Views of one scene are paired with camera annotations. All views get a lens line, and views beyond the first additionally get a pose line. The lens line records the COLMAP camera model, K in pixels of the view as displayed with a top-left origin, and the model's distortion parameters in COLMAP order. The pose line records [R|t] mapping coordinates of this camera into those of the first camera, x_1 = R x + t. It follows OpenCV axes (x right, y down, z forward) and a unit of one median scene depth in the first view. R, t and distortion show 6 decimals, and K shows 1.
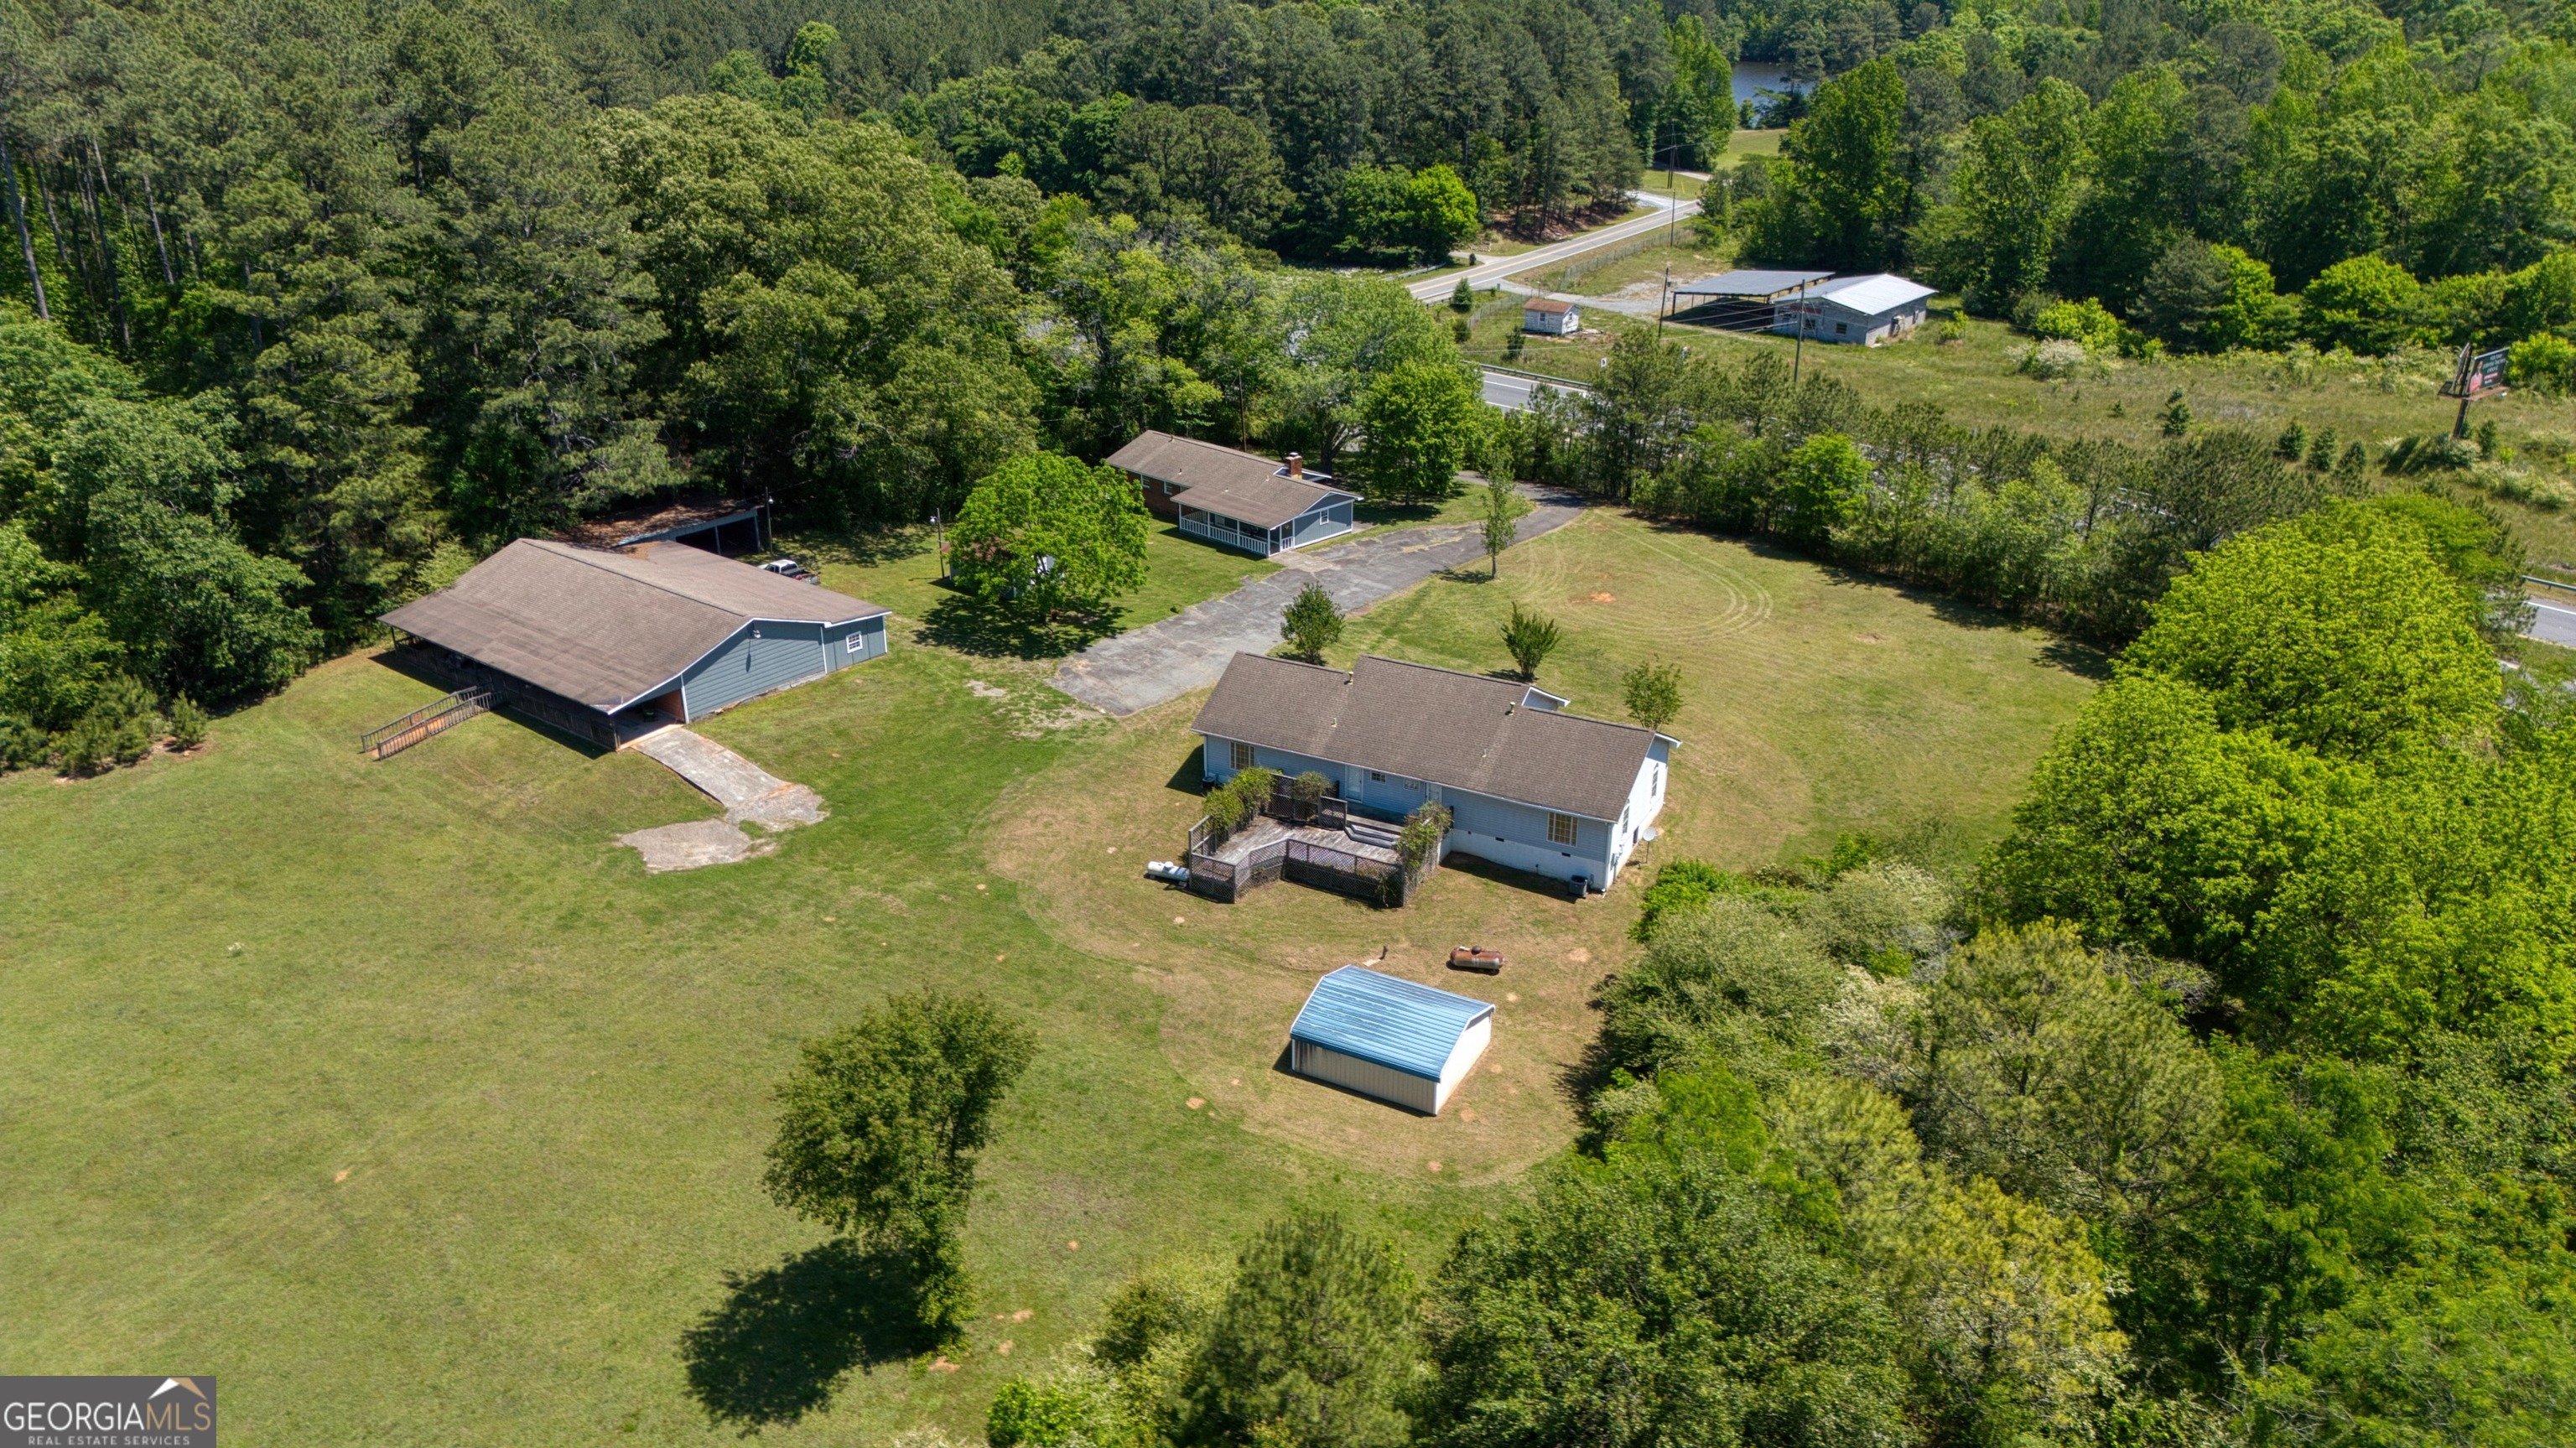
lens RADIAL K [[1774.3, 0, 1288.0], [0, 1774.3, 724.0], [0, 0, 1]] dist [0.080667, -0.076860]
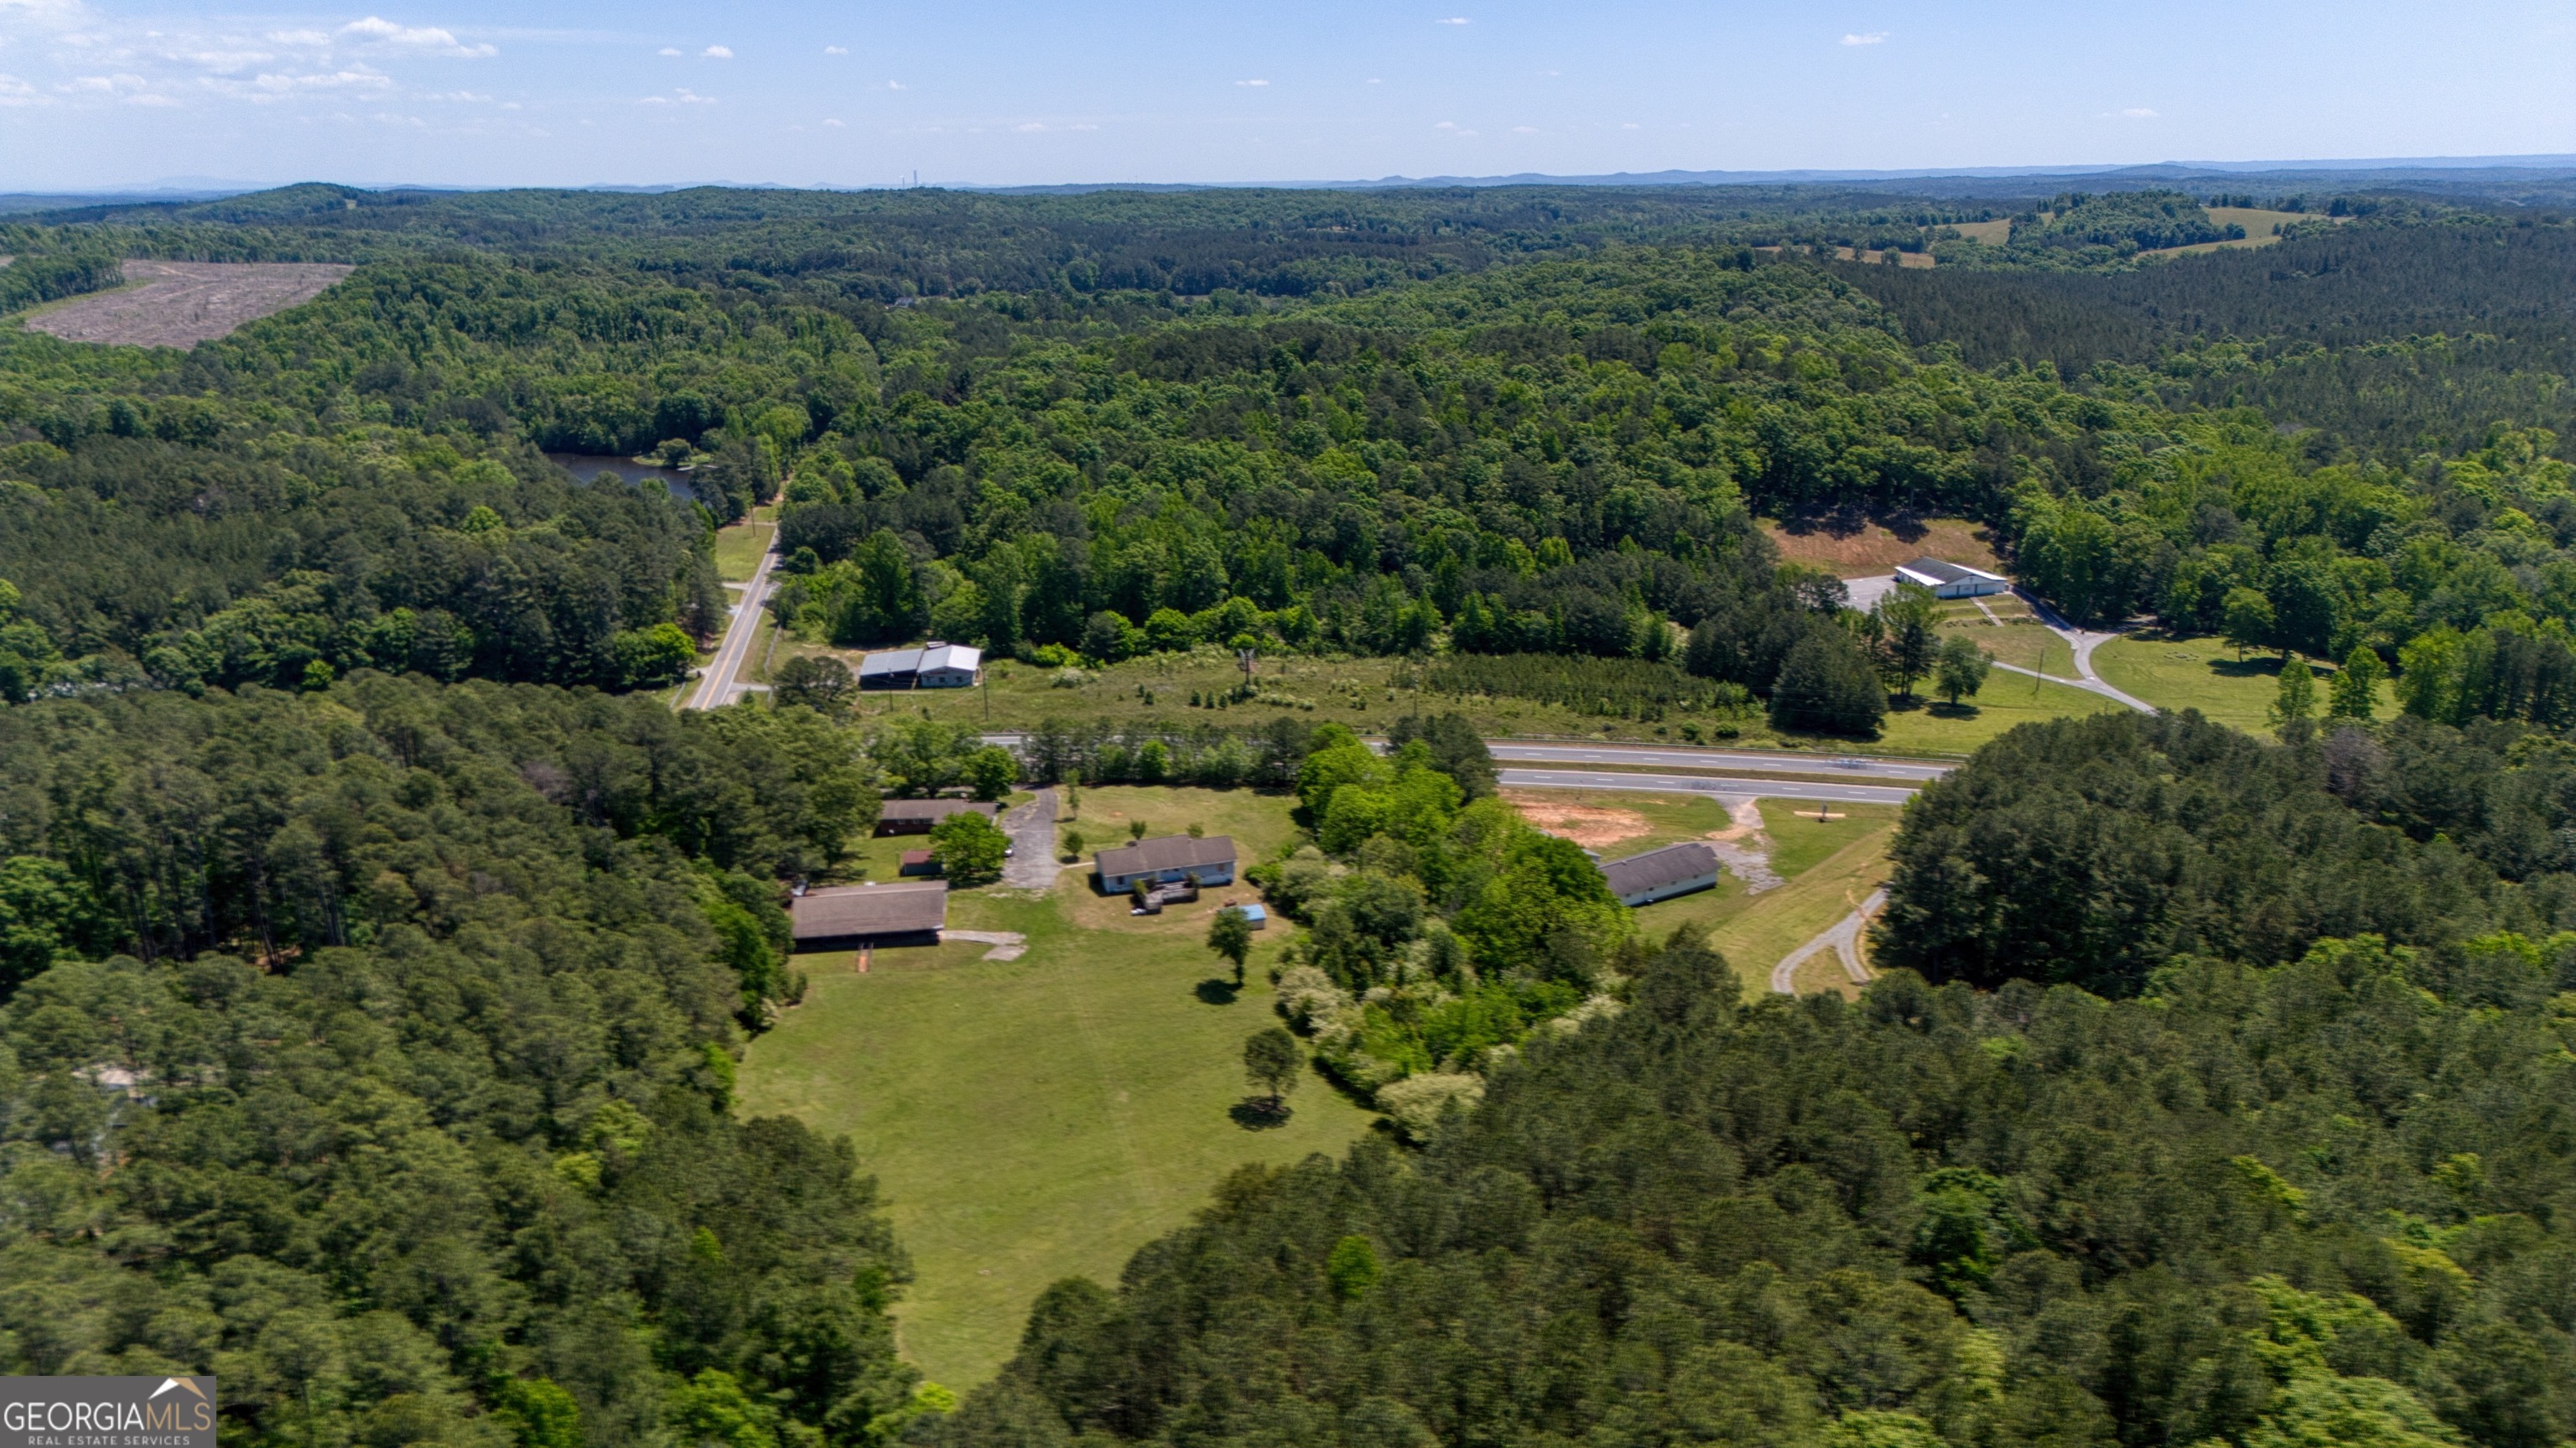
lens RADIAL K [[1774.3, 0, 1288.0], [0, 1774.3, 724.0], [0, 0, 1]] dist [0.080667, -0.076860]
pose [[0.698603, -0.213765, 0.682831, -1.008426], [0.298343, 0.954437, -0.006442, -0.072699], [-0.650342, 0.208218, 0.730548, -0.826489]]
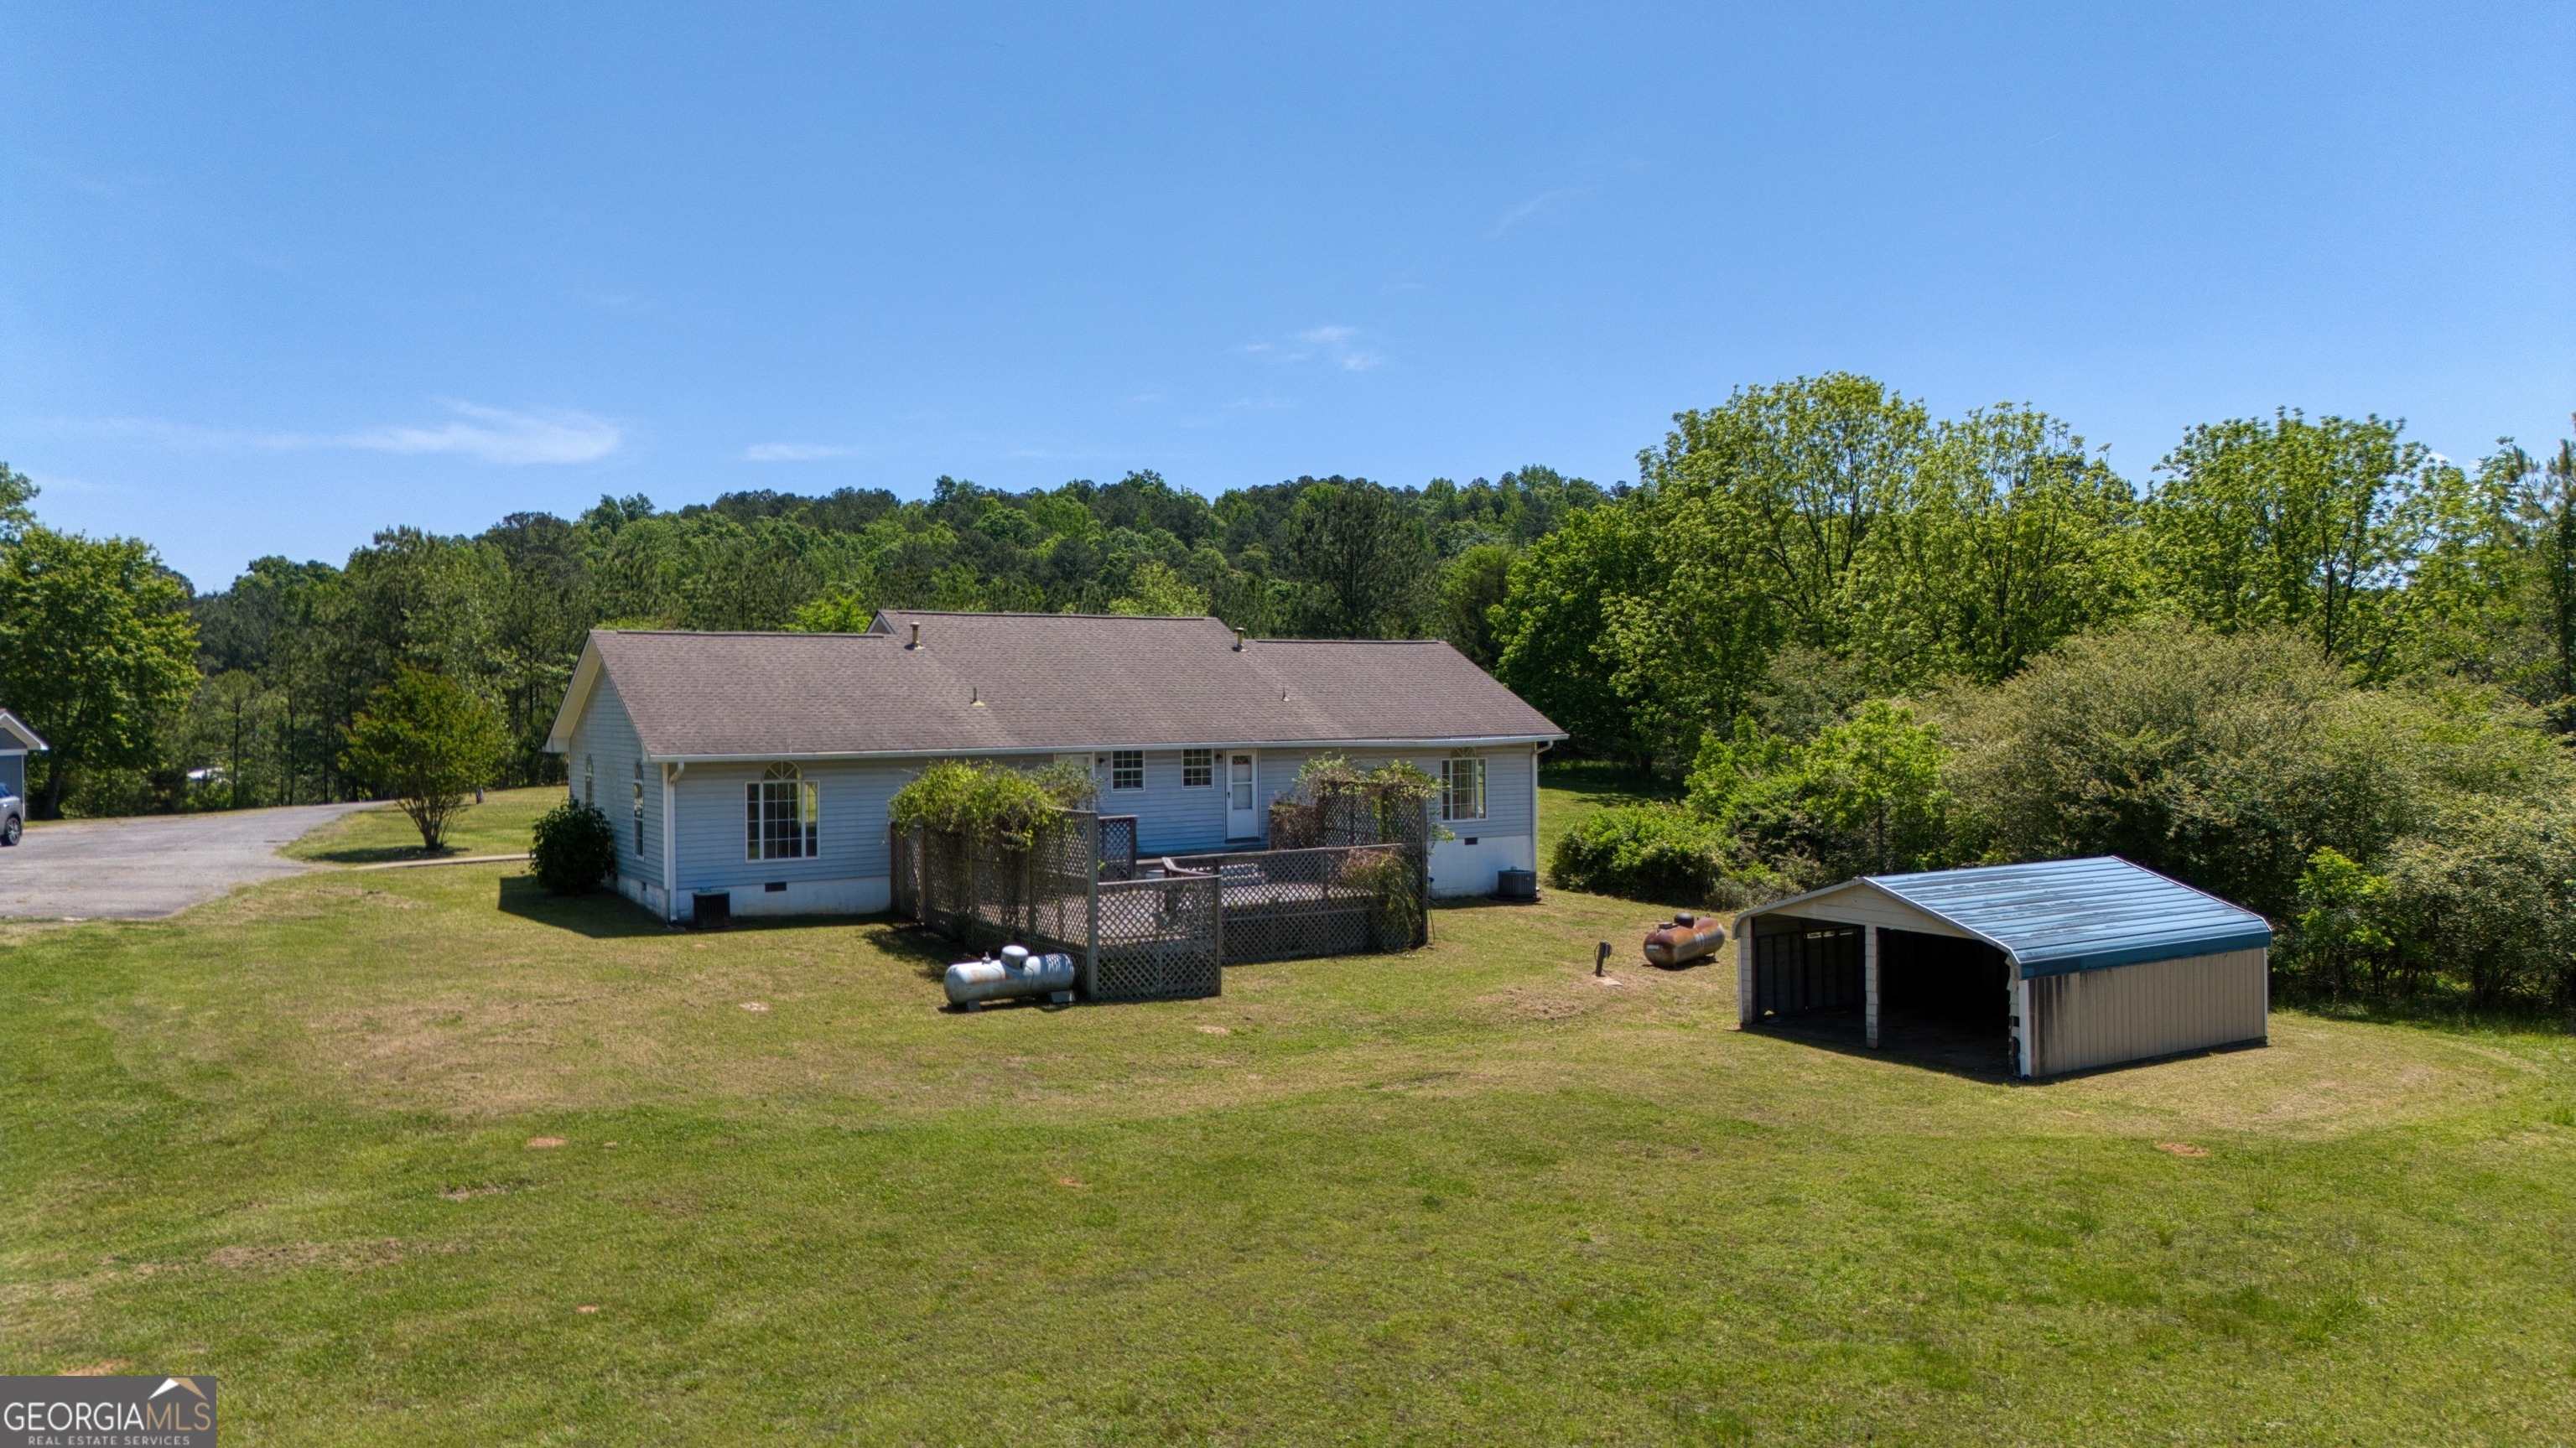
lens RADIAL K [[1774.3, 0, 1288.0], [0, 1774.3, 724.0], [0, 0, 1]] dist [0.080667, -0.076860]
pose [[0.494964, -0.007037, 0.868885, -0.168066], [0.334890, 0.924259, -0.183286, 0.056485], [-0.801785, 0.381701, 0.459832, 0.369862]]
